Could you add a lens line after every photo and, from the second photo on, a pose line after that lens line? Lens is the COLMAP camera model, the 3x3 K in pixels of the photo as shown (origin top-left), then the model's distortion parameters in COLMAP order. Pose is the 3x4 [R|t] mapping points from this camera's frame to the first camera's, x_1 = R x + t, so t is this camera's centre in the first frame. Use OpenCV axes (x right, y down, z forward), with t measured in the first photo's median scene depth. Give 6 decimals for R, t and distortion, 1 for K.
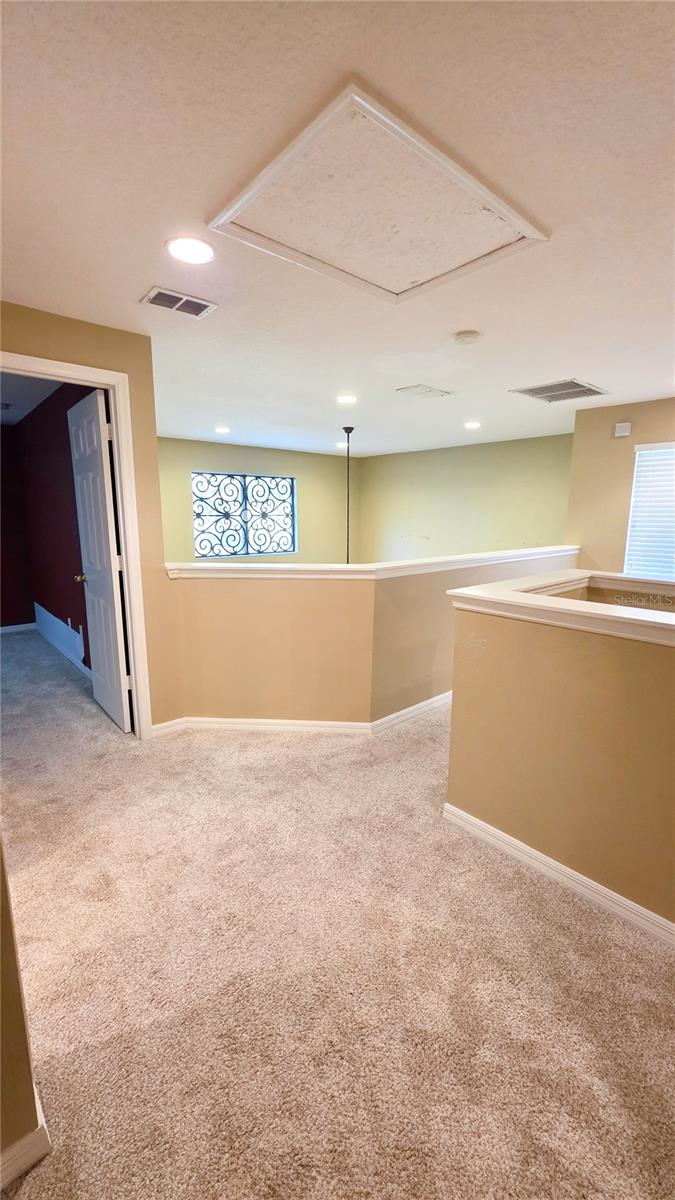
lens RADIAL K [[479.3, 0, 337.5], [0, 479.3, 600.0], [0, 0, 1]] dist [-0.000107, -0.000099]
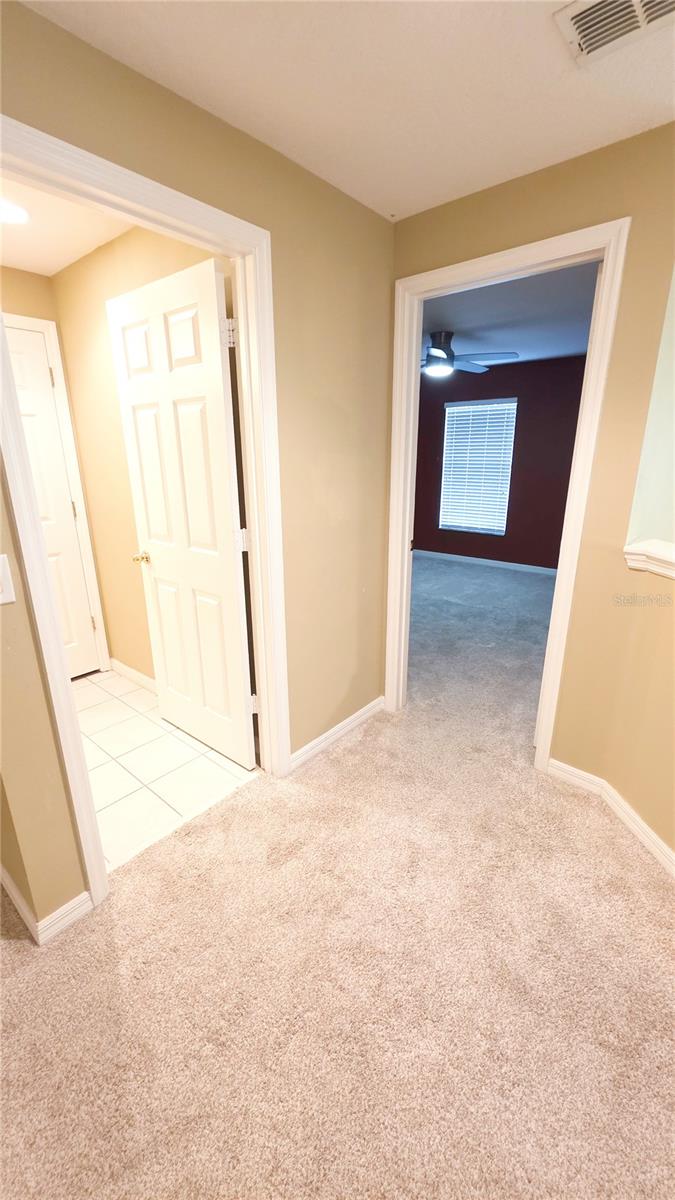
lens RADIAL K [[476.0, 0, 335.2], [0, 476.0, 599.7], [0, 0, 1]] dist [-0.001497, 0.000343]
pose [[0.137732, 0.289087, -0.947343, 0.123715], [-0.171318, 0.948996, 0.264683, -0.068140], [0.975541, 0.125842, 0.180233, 0.356295]]
